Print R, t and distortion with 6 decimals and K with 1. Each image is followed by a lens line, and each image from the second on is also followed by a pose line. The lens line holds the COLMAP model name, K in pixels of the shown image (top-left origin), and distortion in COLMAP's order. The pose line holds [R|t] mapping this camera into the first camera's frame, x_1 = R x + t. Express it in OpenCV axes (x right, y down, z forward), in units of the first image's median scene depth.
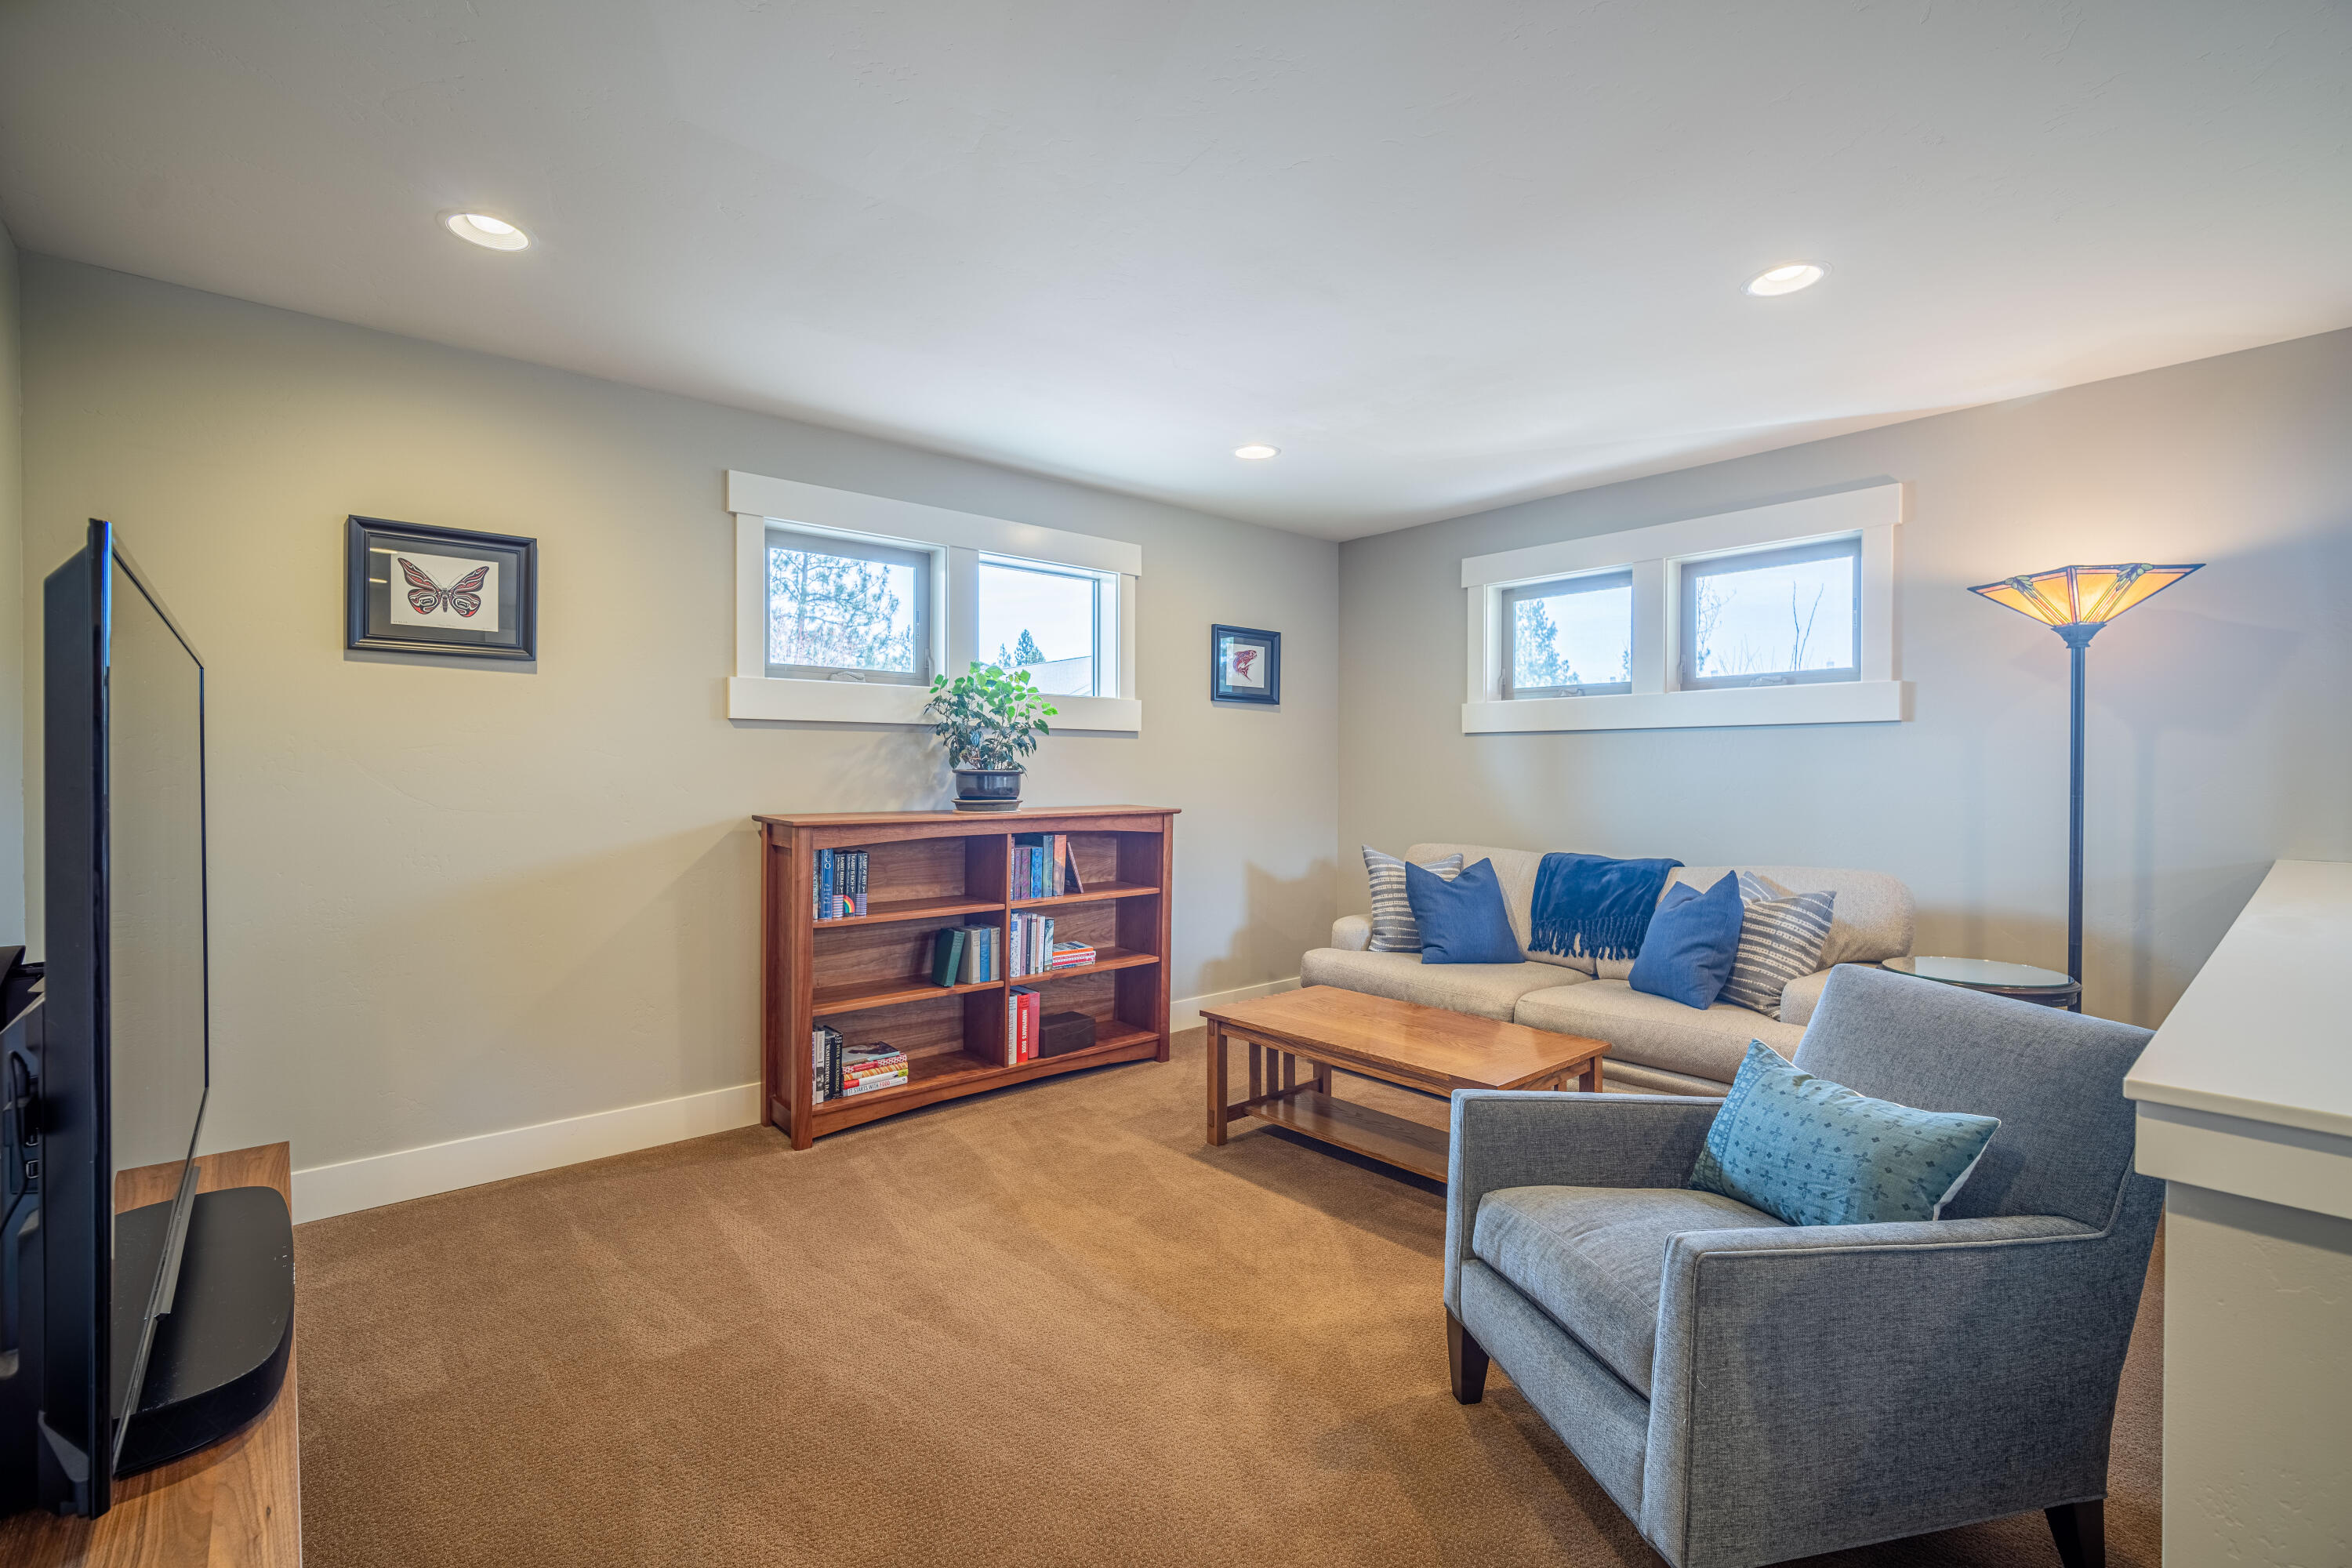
lens RADIAL K [[1029.2, 0, 1175.6], [0, 1029.2, 785.0], [0, 0, 1]] dist [-0.004928, 0.002593]
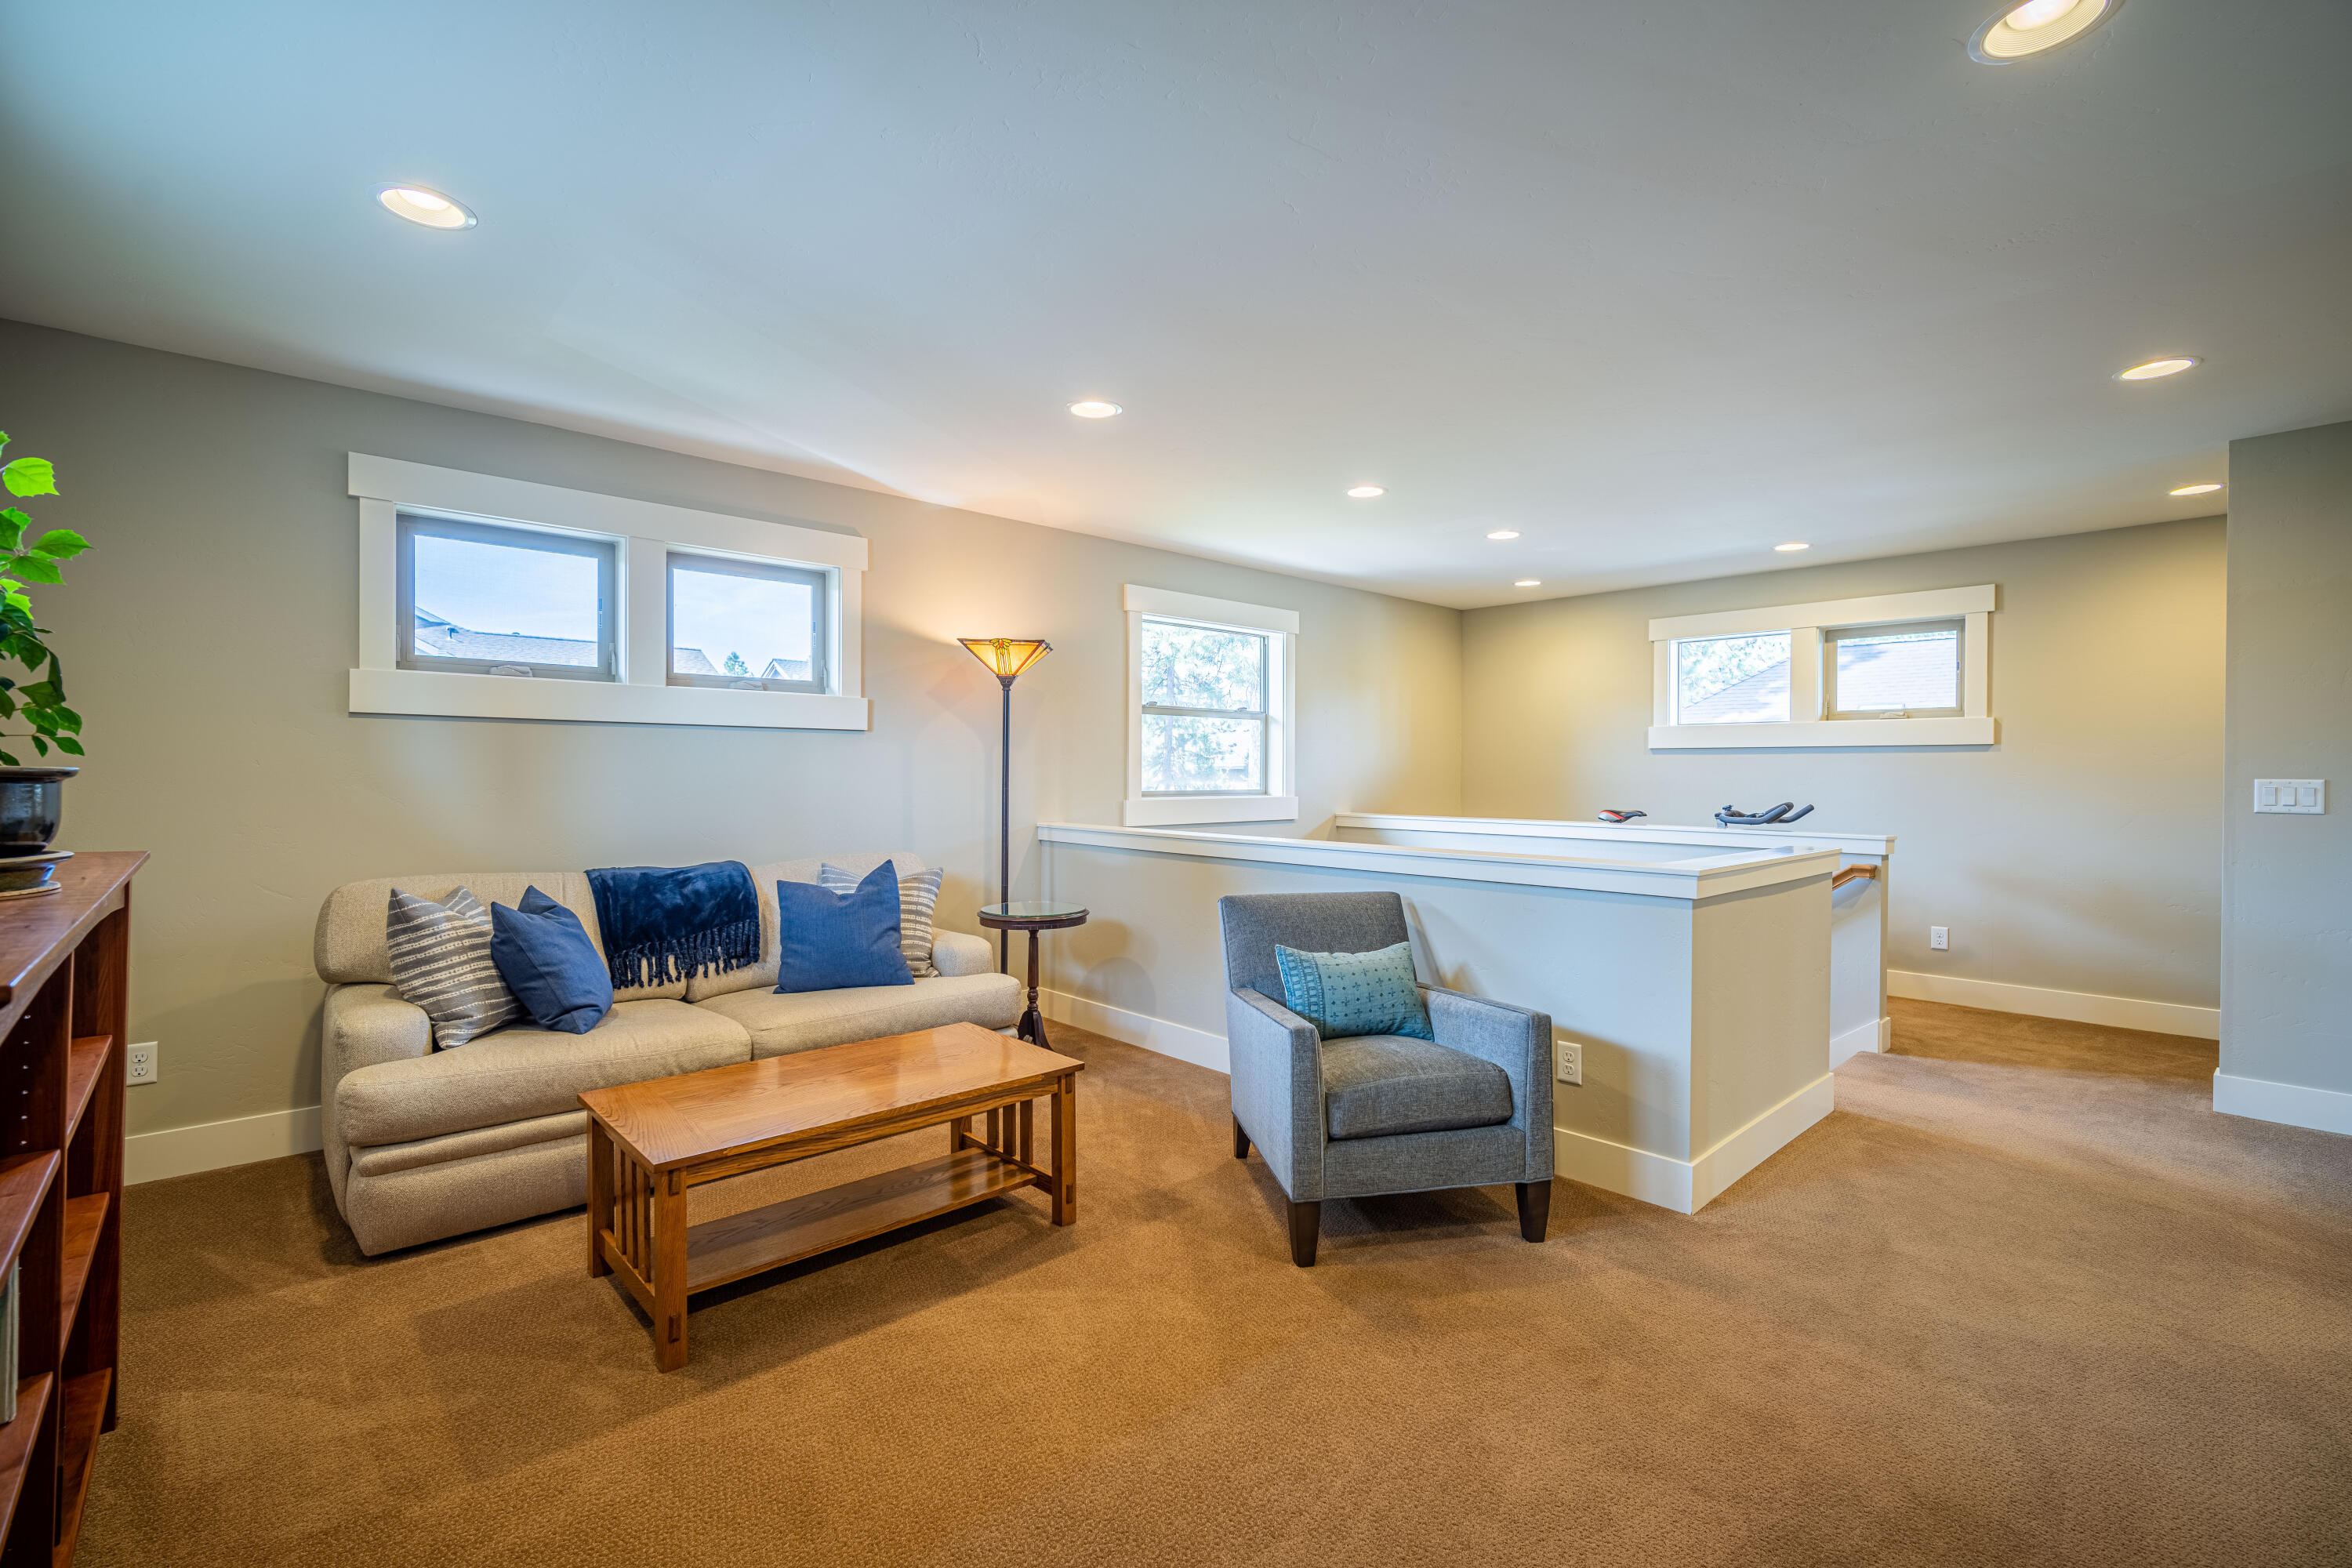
lens RADIAL K [[1029.2, 0, 1183.1], [0, 1029.2, 775.5], [0, 0, 1]] dist [-0.004928, 0.002593]
pose [[-0.015598, -0.002975, 0.999874, -0.520179], [0.010380, 0.999941, 0.003137, -0.007615], [-0.999824, 0.010427, -0.015566, 0.615008]]
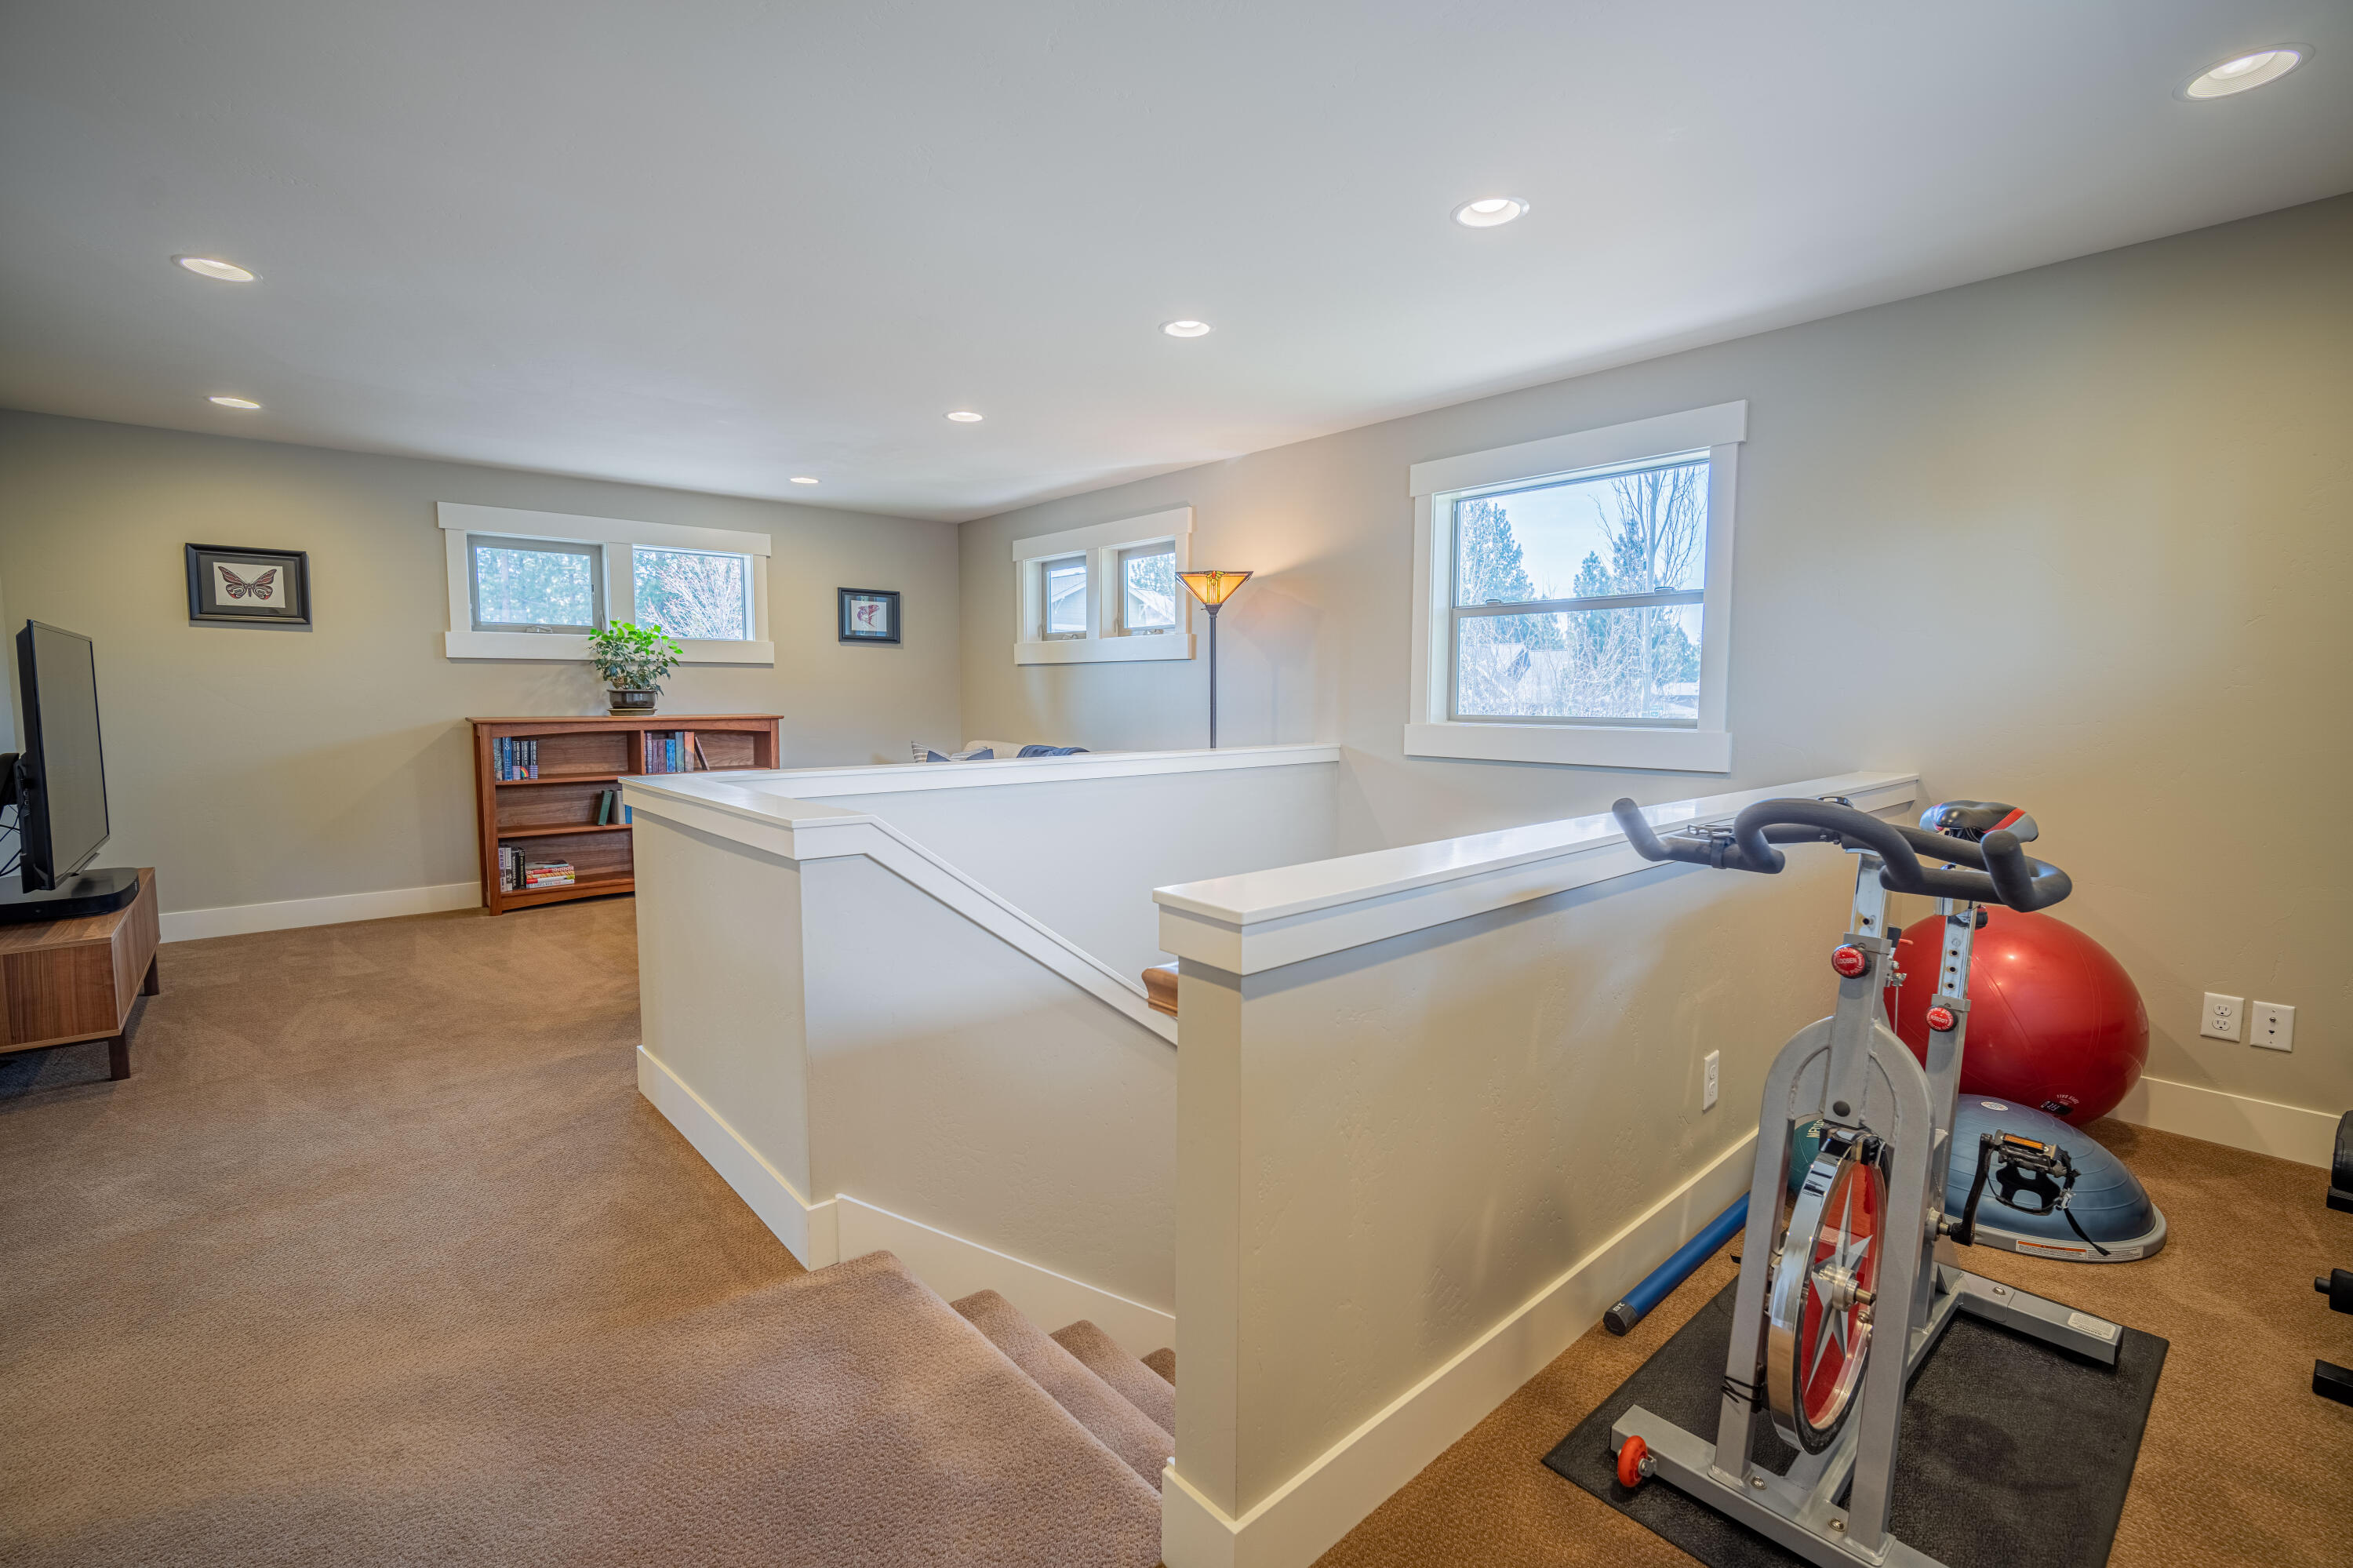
lens RADIAL K [[1029.7, 0, 1183.3], [0, 1029.7, 780.4], [0, 0, 1]] dist [-0.004928, 0.002593]
pose [[0.999975, 0.002656, -0.006572, 0.684798], [-0.002167, 0.997305, 0.073332, 0.006858], [0.006749, -0.073315, 0.997286, -0.577357]]
